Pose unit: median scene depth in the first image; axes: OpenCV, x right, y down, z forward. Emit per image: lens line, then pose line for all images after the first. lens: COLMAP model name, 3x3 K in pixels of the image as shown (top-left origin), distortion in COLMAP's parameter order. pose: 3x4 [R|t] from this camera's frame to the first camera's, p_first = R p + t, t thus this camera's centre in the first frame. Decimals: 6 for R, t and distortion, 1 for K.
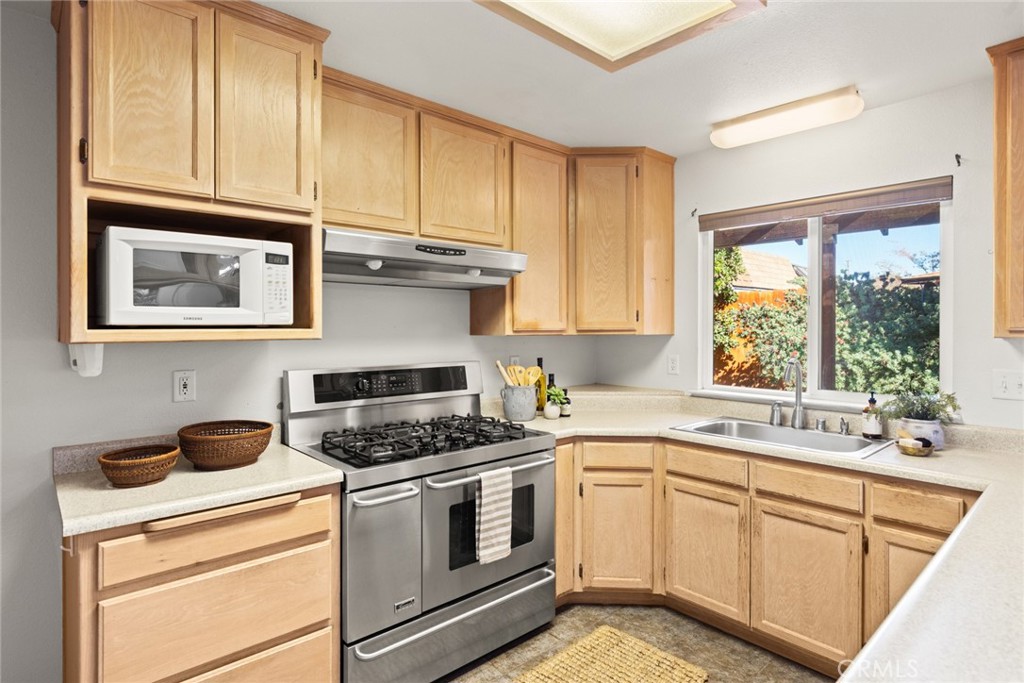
lens RADIAL K [[541.9, 0, 505.1], [0, 541.9, 324.9], [0, 0, 1]] dist [-0.000310, 0.000159]
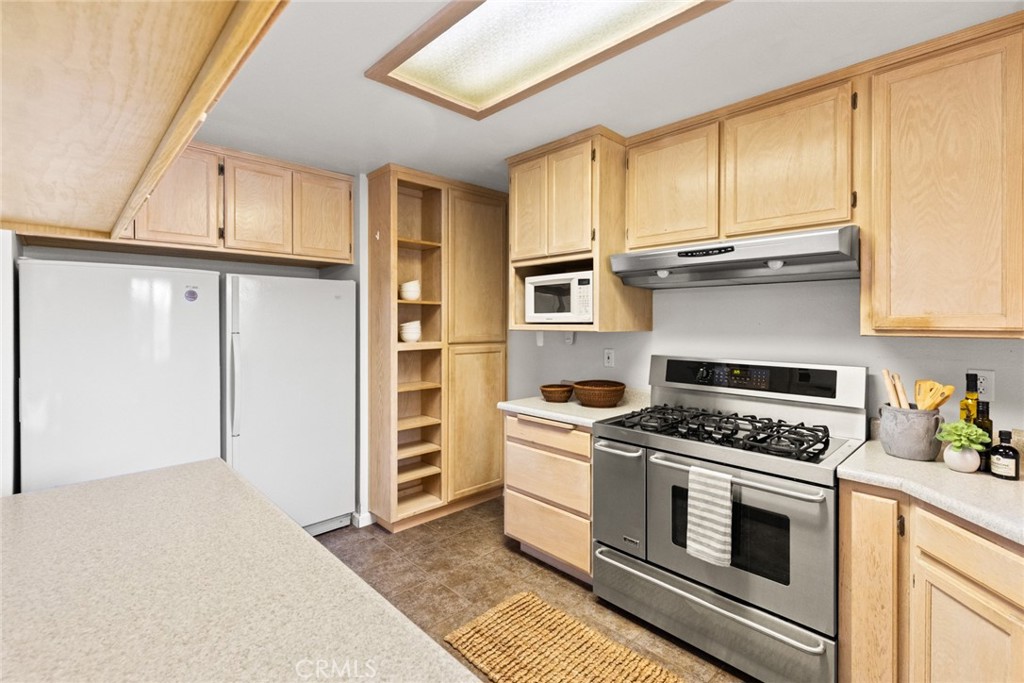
lens RADIAL K [[462.5, 0, 520.8], [0, 462.5, 322.6], [0, 0, 1]] dist [0.010215, -0.000893]
pose [[0.051998, 0.001339, -0.998646, 0.806100], [0.002111, 0.999997, 0.001450, -0.001143], [0.998645, -0.002183, 0.051995, 0.619515]]
